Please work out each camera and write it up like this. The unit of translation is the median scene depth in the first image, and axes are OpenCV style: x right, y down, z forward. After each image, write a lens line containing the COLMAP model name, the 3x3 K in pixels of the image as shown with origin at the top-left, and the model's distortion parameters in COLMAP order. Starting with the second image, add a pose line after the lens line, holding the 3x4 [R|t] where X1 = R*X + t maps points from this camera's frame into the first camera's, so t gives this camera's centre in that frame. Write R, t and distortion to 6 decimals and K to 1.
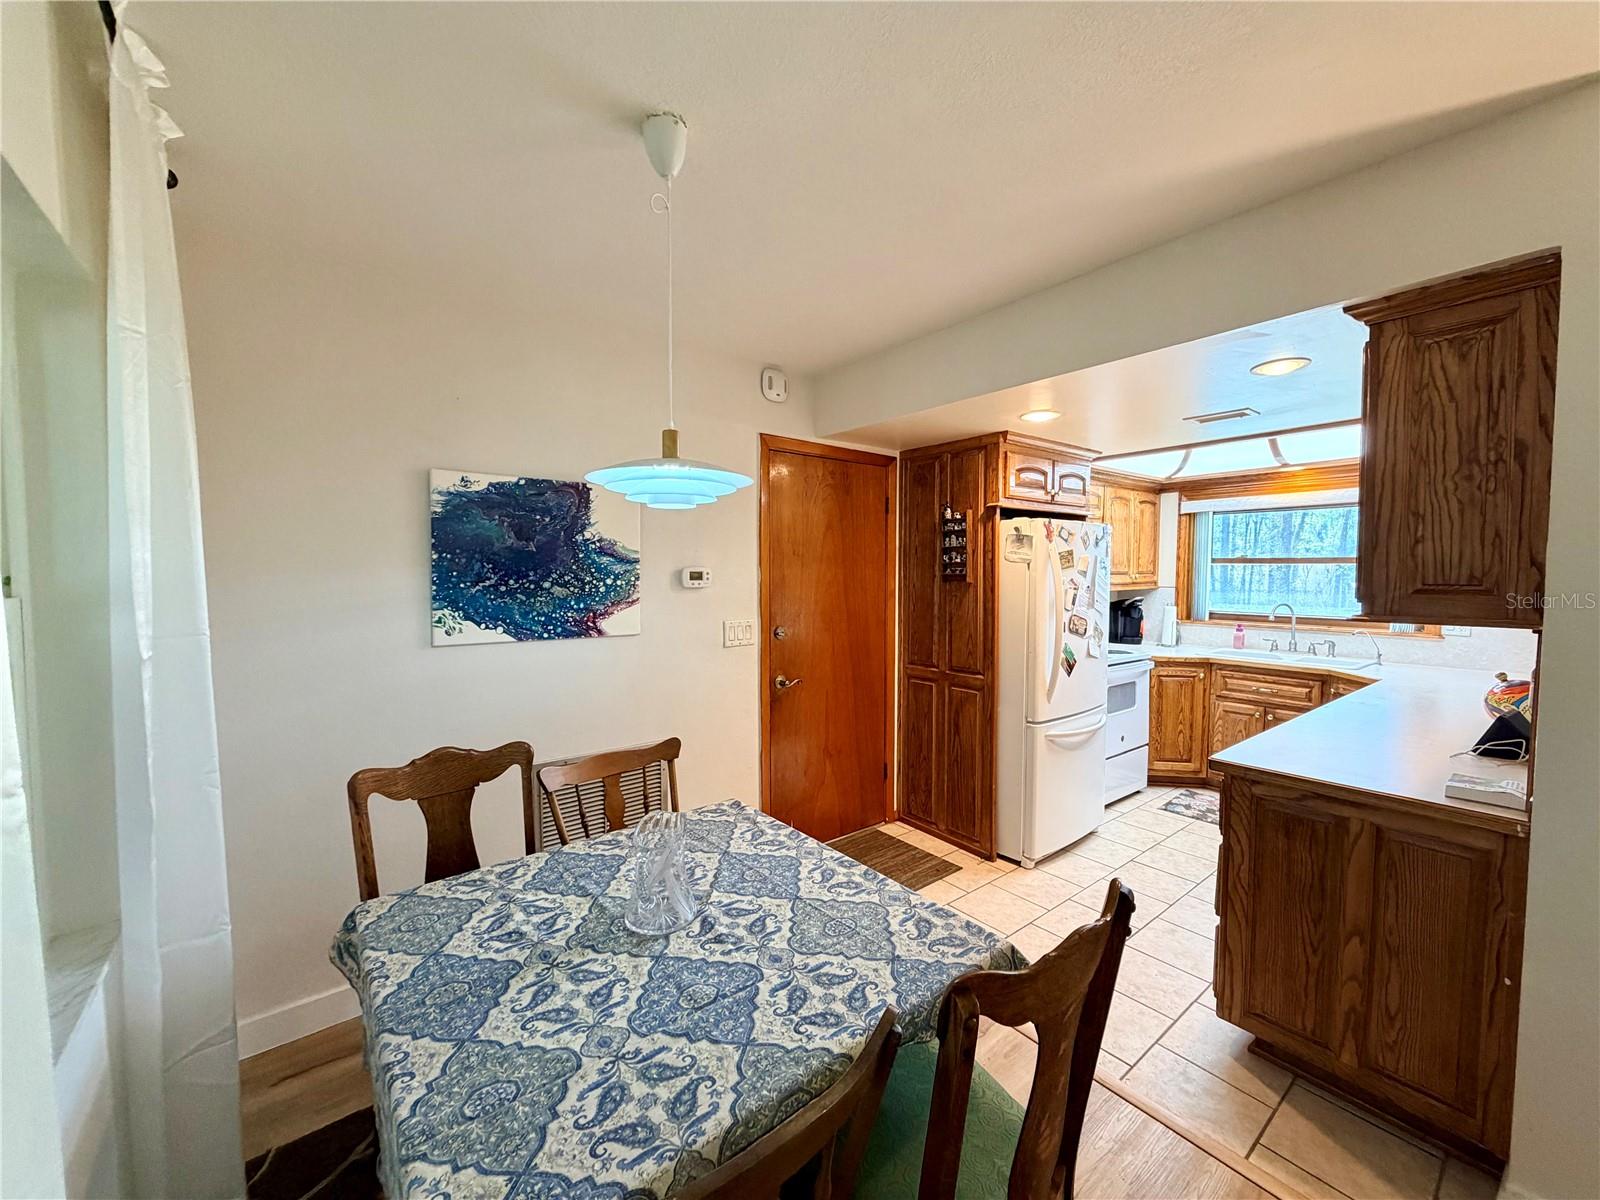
lens RADIAL K [[637.2, 0, 797.4], [0, 637.2, 602.9], [0, 0, 1]] dist [-0.001414, 0.000291]
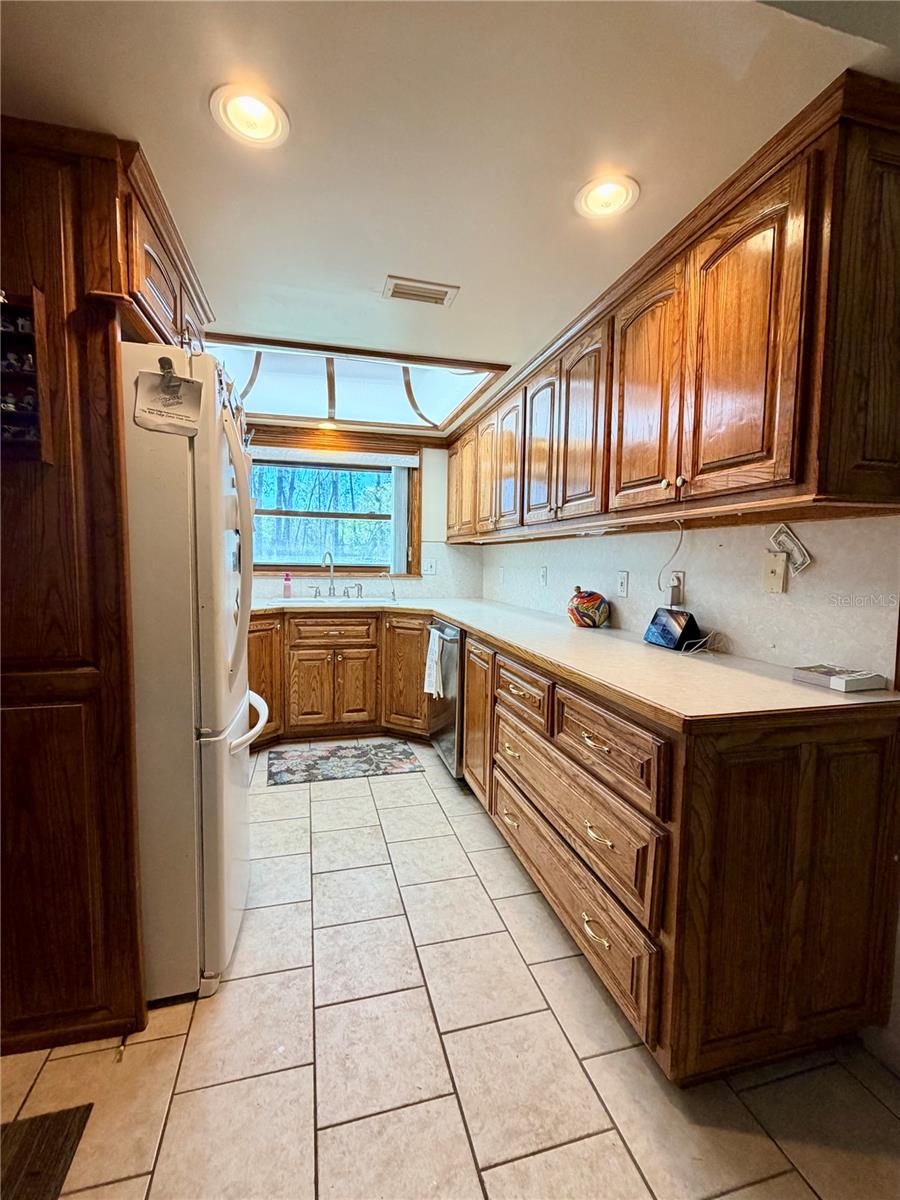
lens RADIAL K [[520.8, 0, 449.4], [0, 520.8, 596.8], [0, 0, 1]] dist [0.001255, -0.001605]
pose [[0.395115, -0.058342, 0.916777, 0.042841], [0.032030, 0.998249, 0.049722, 0.050171], [-0.918073, 0.009719, 0.396292, 0.586243]]
